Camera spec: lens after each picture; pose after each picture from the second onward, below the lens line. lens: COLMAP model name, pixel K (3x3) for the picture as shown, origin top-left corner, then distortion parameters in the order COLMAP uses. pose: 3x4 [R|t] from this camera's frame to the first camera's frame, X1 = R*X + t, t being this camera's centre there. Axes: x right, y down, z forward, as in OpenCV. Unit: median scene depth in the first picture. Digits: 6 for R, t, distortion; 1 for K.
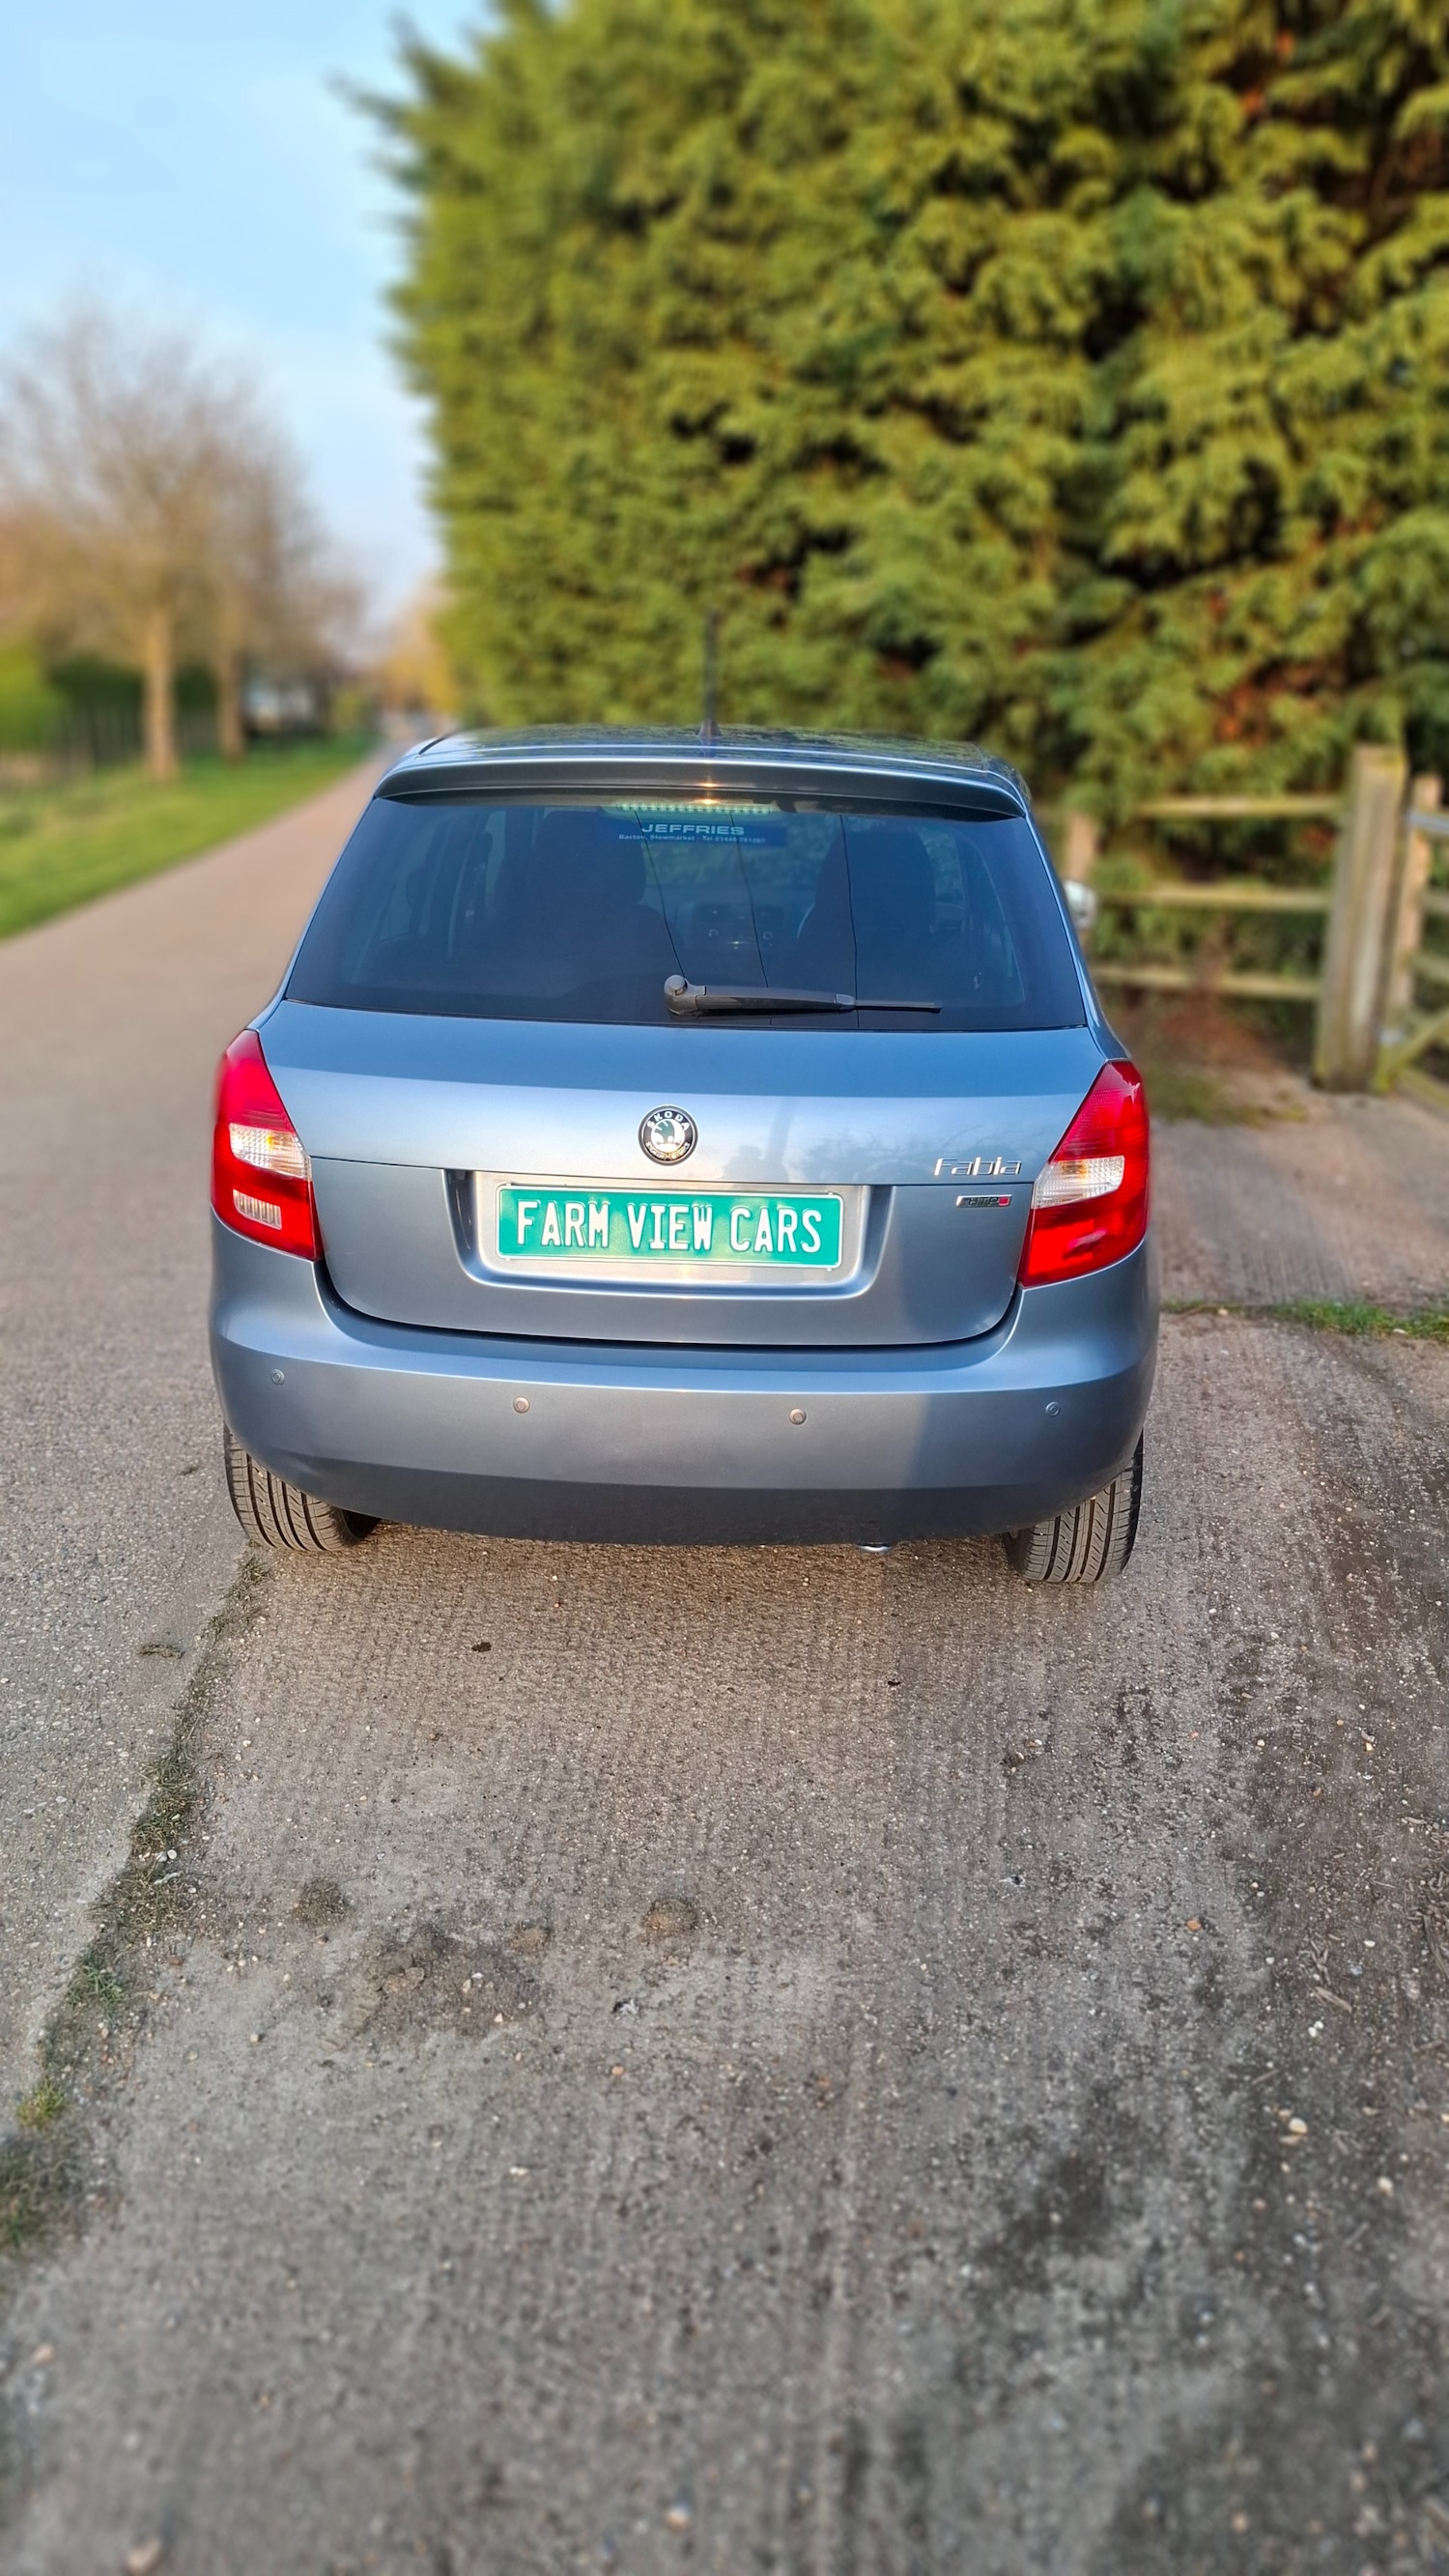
lens RADIAL K [[1774.0, 0, 752.4], [0, 1774.0, 1251.1], [0, 0, 1]] dist [0.093337, -0.107090]
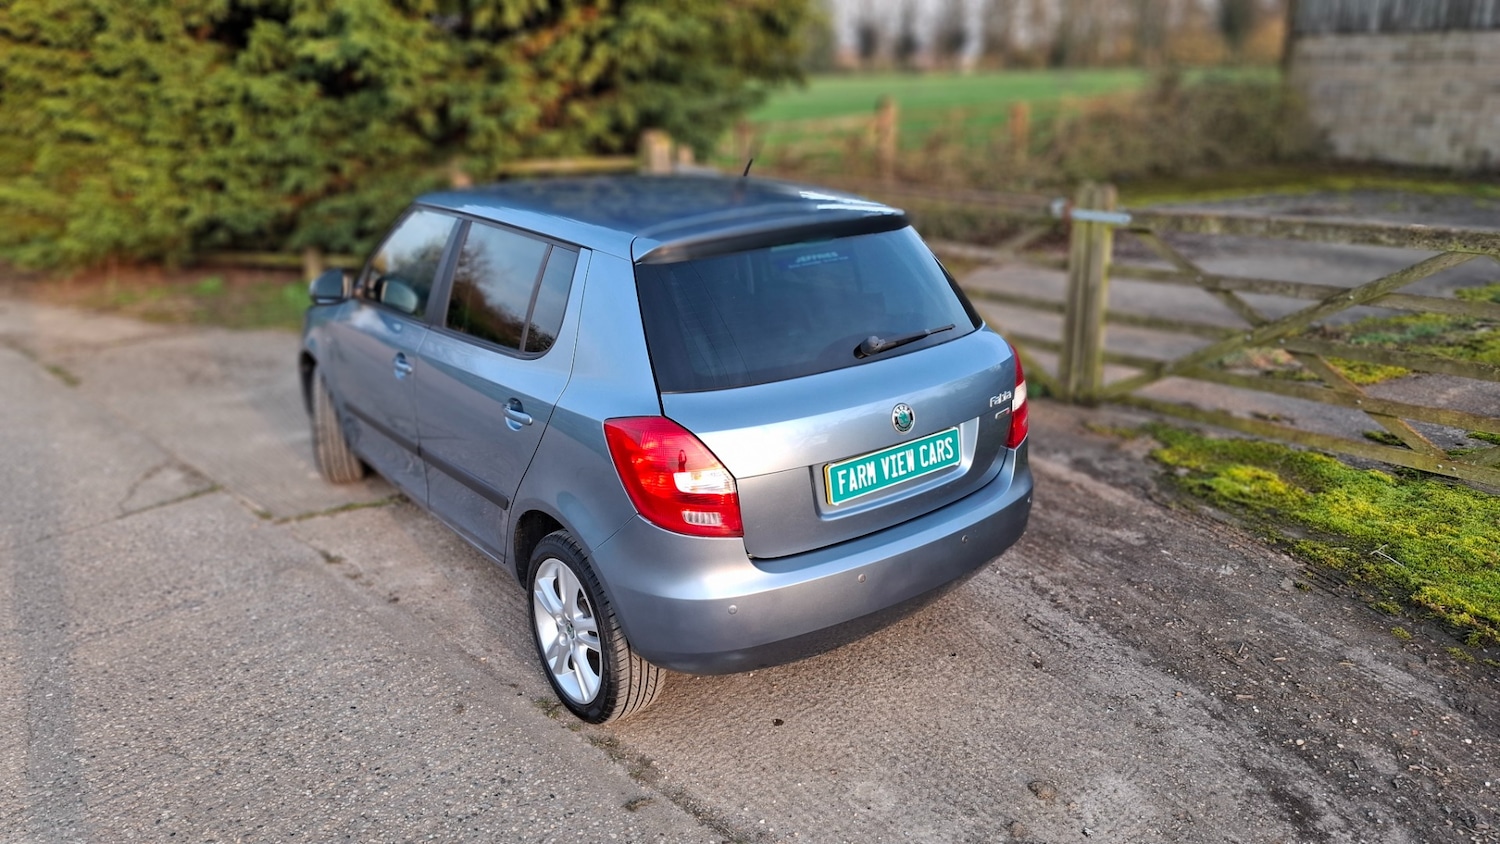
lens RADIAL K [[1034.8, 0, 748.1], [0, 1034.8, 406.4], [0, 0, 1]] dist [0.086967, -0.099364]
pose [[0.774889, -0.227035, 0.589917, -0.821555], [0.215284, 0.972265, 0.091398, -0.212564], [-0.594306, 0.056176, 0.802274, 0.192763]]
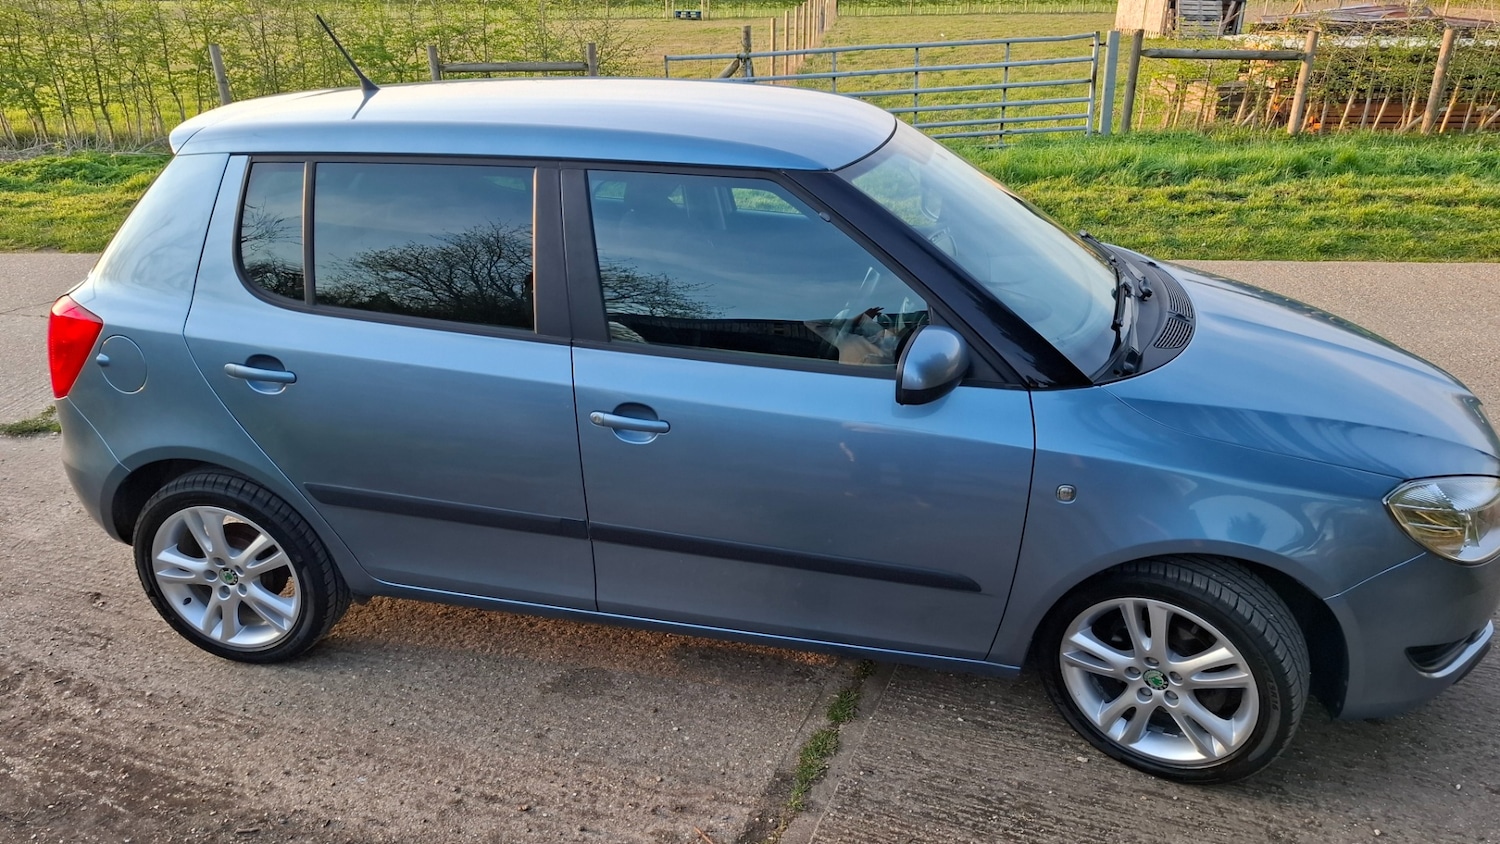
lens RADIAL K [[1040.2, 0, 748.2], [0, 1040.2, 436.6], [0, 0, 1]] dist [0.086391, -0.098910]
pose [[-0.149989, 0.385829, -0.910296, 1.115149], [-0.282180, 0.865710, 0.413426, -0.613238], [0.947564, 0.318877, -0.020974, 1.744797]]
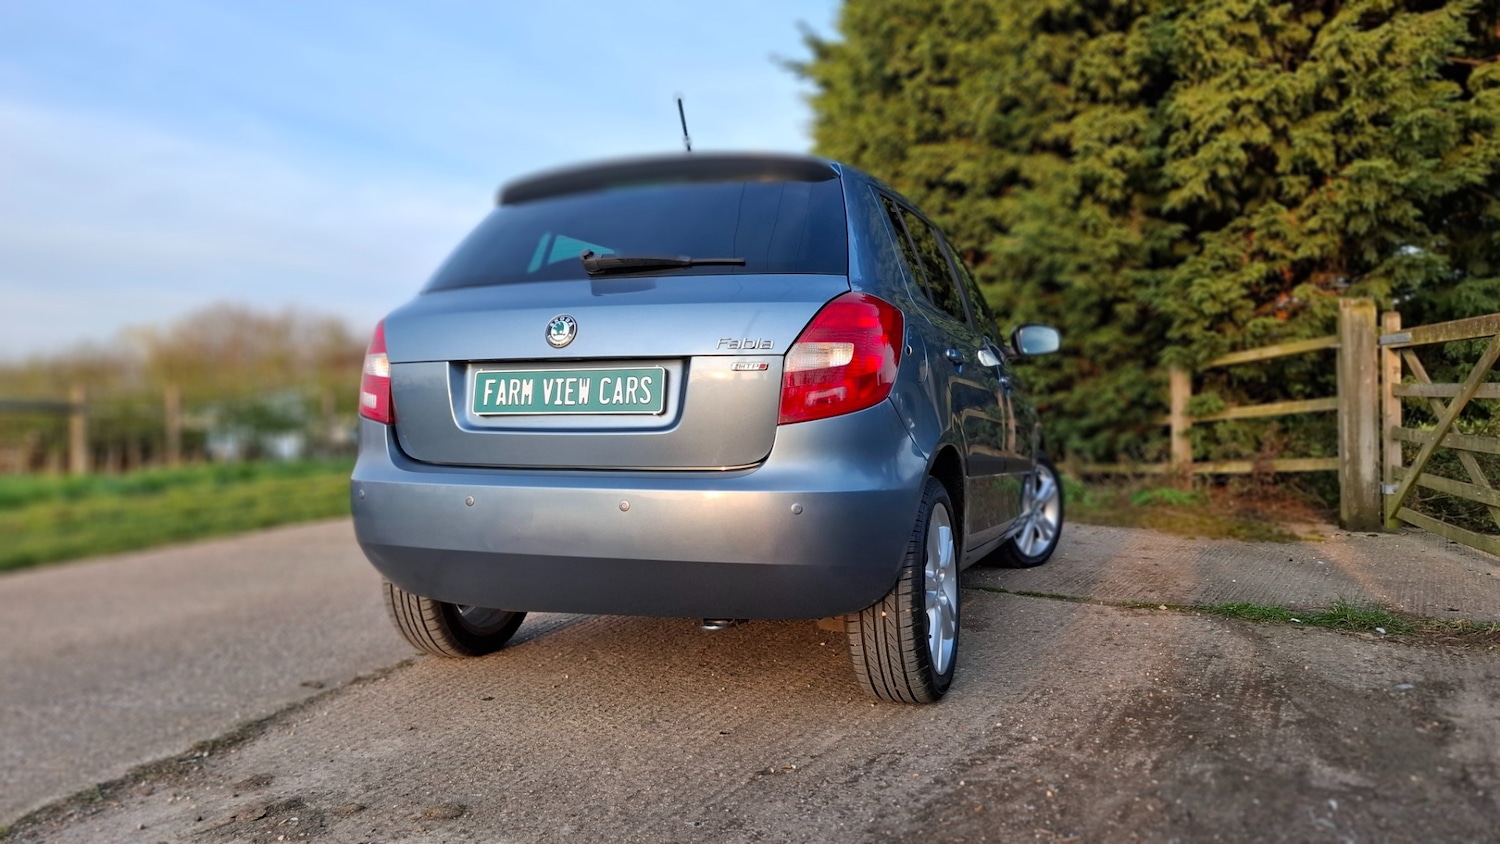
lens RADIAL K [[1031.8, 0, 738.2], [0, 1031.8, 398.5], [0, 0, 1]] dist [0.091248, -0.111809]
pose [[0.944245, -0.031880, -0.327698, 0.409303], [-0.069828, 0.953269, -0.293943, 0.257984], [0.321755, 0.300436, 0.897893, 0.209305]]
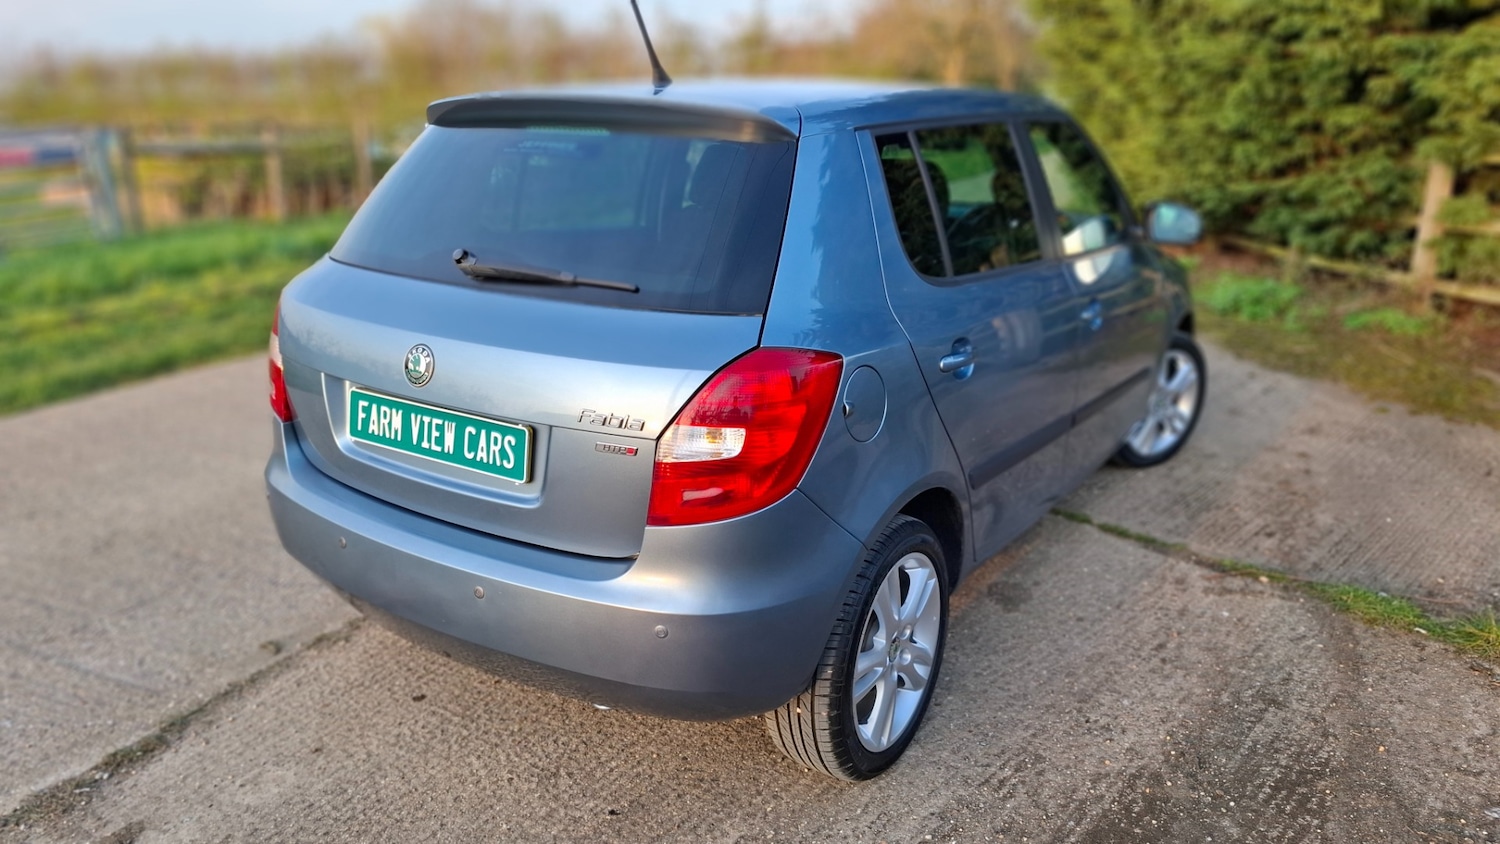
lens RADIAL K [[1037.2, 0, 752.3], [0, 1037.2, 415.1], [0, 0, 1]] dist [0.066801, -0.070646]
pose [[0.856403, 0.134424, -0.498502, 0.558098], [-0.137451, 0.990029, 0.030832, -0.085741], [0.497676, 0.042115, 0.866340, 0.431578]]
